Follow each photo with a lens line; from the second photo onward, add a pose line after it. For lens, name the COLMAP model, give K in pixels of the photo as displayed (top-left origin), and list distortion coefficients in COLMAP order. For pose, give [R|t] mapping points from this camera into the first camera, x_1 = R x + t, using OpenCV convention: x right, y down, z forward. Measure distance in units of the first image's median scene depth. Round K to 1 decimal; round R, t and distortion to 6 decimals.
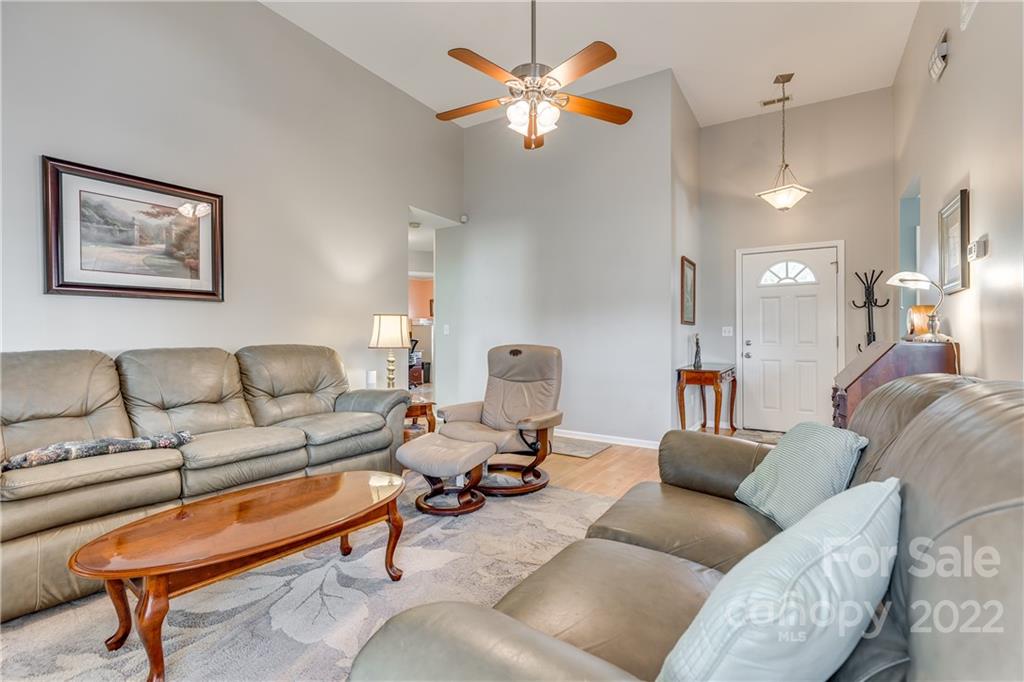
lens RADIAL K [[463.3, 0, 518.2], [0, 463.3, 337.3], [0, 0, 1]] dist [0.001483, -0.000043]
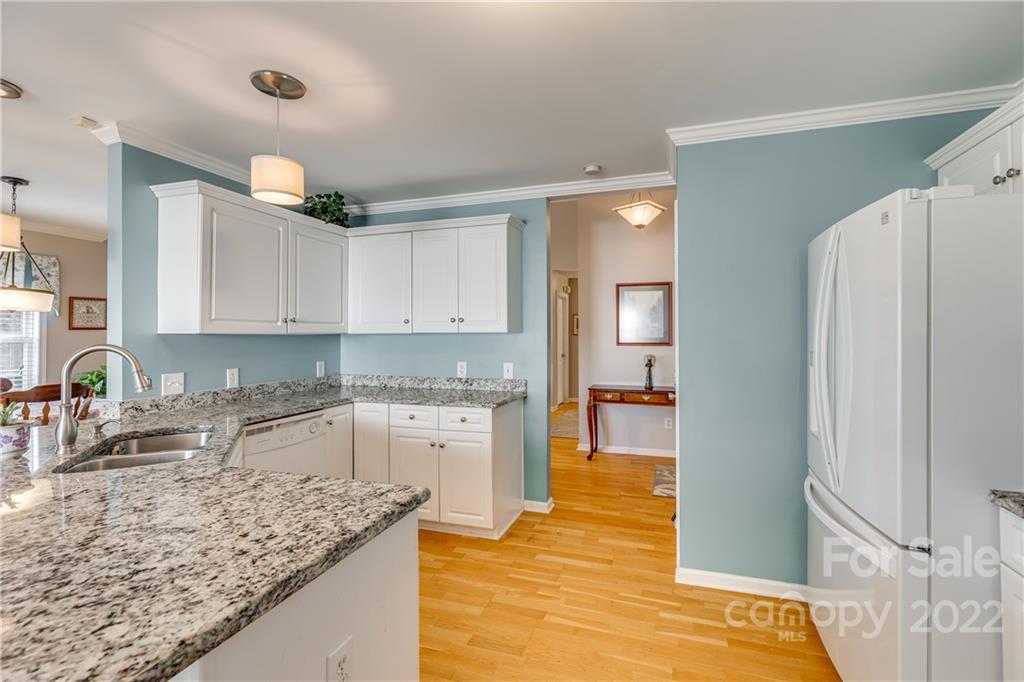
lens RADIAL K [[463.3, 0, 518.2], [0, 463.3, 337.3], [0, 0, 1]] dist [0.001483, -0.000043]
pose [[0.236843, -0.002256, -0.971545, 1.426367], [-0.003092, 0.999990, -0.003076, -0.044626], [0.971543, 0.003733, 0.236833, 0.524295]]
